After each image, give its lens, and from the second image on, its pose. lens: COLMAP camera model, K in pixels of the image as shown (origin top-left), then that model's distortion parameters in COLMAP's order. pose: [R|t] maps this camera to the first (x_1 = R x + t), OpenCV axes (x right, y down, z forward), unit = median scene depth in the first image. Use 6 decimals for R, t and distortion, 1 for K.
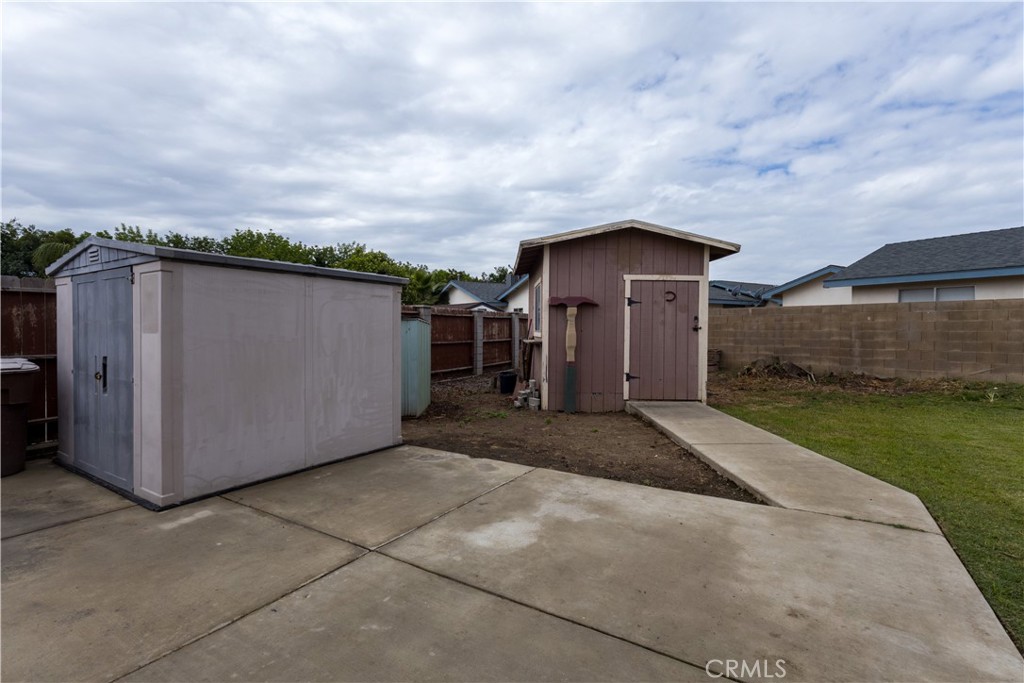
lens RADIAL K [[472.3, 0, 515.0], [0, 472.3, 338.1], [0, 0, 1]] dist [0.007205, 0.000636]
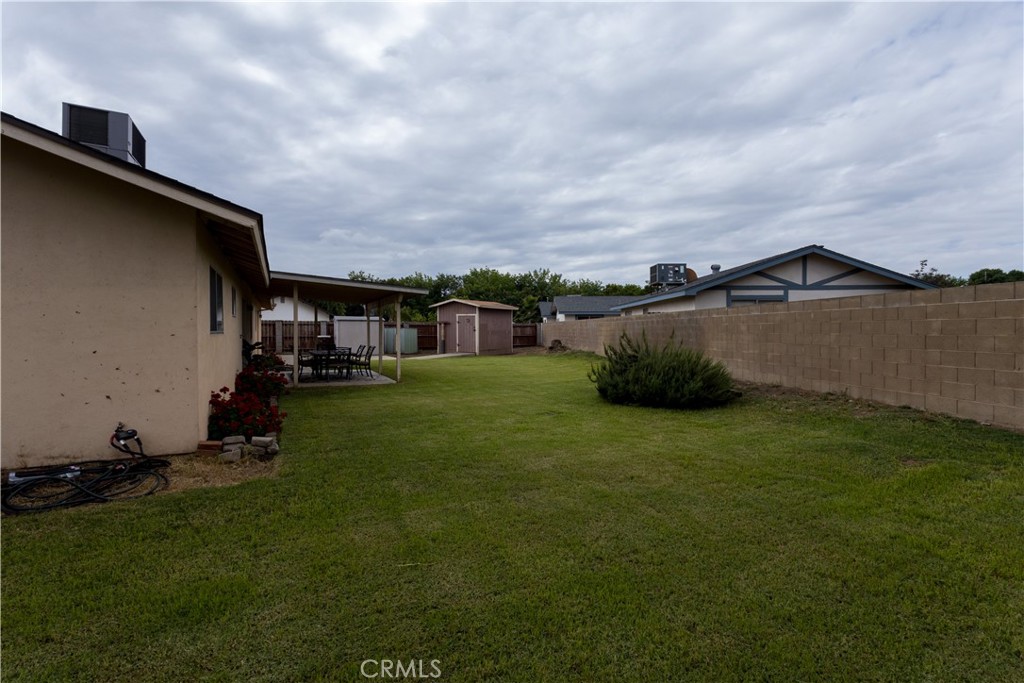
lens RADIAL K [[465.4, 0, 512.0], [0, 465.4, 341.5], [0, 0, 1]] dist [-0.000945, 0.000060]
pose [[0.843479, 0.012192, -0.537024, 2.306136], [-0.009583, 0.999925, 0.007649, 0.028450], [0.537077, -0.001306, 0.843532, -1.541755]]
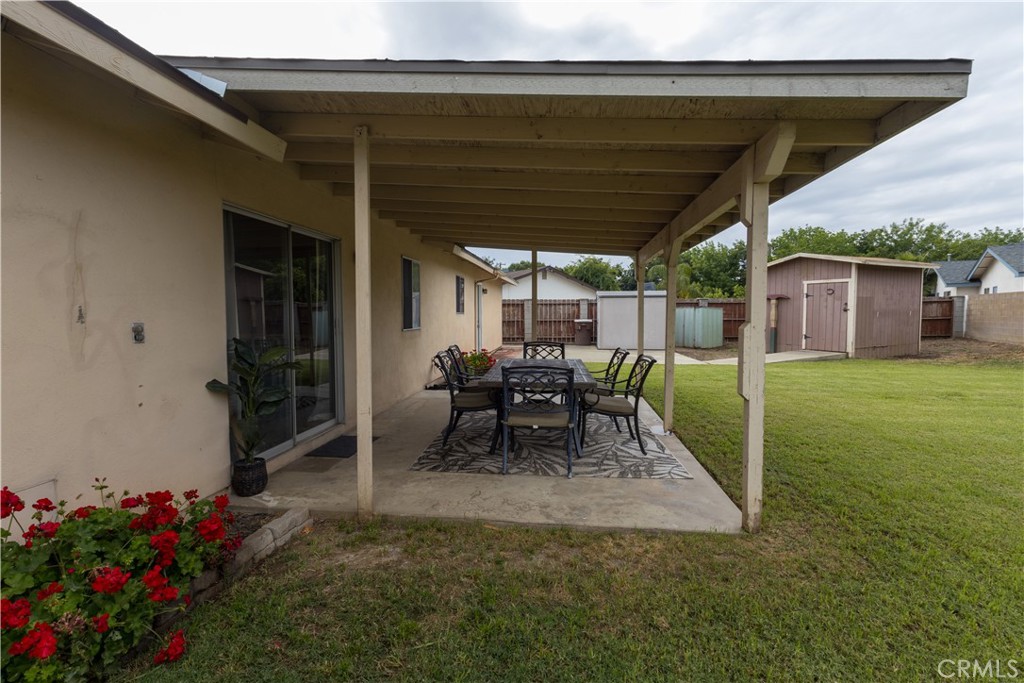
lens RADIAL K [[472.3, 0, 515.0], [0, 472.3, 338.1], [0, 0, 1]] dist [0.007205, 0.000636]
pose [[0.416843, 0.043311, -0.907946, 1.436434], [-0.010191, 0.999024, 0.042976, 0.019482], [0.908922, -0.008661, 0.416877, -0.784562]]
